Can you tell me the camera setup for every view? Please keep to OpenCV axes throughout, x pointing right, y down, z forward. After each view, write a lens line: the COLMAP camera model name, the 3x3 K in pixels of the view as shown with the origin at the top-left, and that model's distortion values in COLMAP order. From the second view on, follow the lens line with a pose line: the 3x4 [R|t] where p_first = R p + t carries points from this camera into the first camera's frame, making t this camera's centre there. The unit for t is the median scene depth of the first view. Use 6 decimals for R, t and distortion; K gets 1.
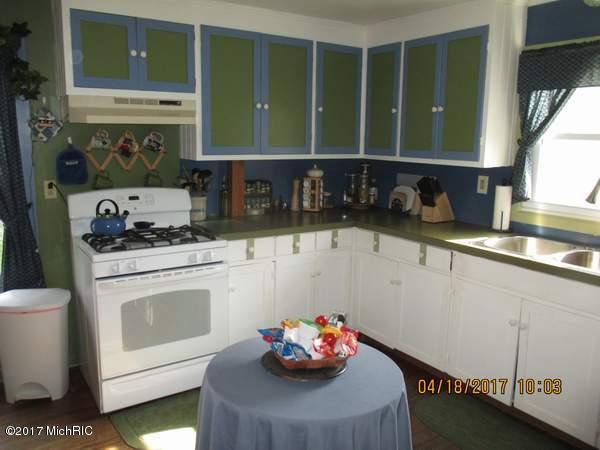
lens RADIAL K [[513.0, 0, 299.0], [0, 513.0, 223.2], [0, 0, 1]] dist [0.005433, 0.007560]
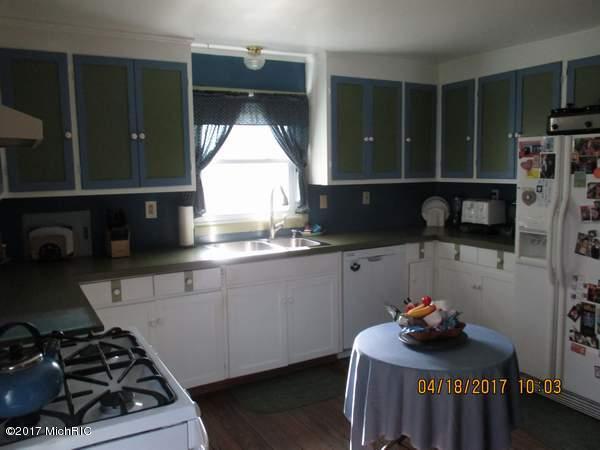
lens RADIAL K [[513.0, 0, 299.2], [0, 513.0, 226.3], [0, 0, 1]] dist [0.005433, 0.007560]
pose [[0.064460, -0.141094, 0.987895, -0.673406], [0.184723, 0.974533, 0.127132, -0.123217], [-0.980675, 0.174292, 0.088882, 0.646752]]
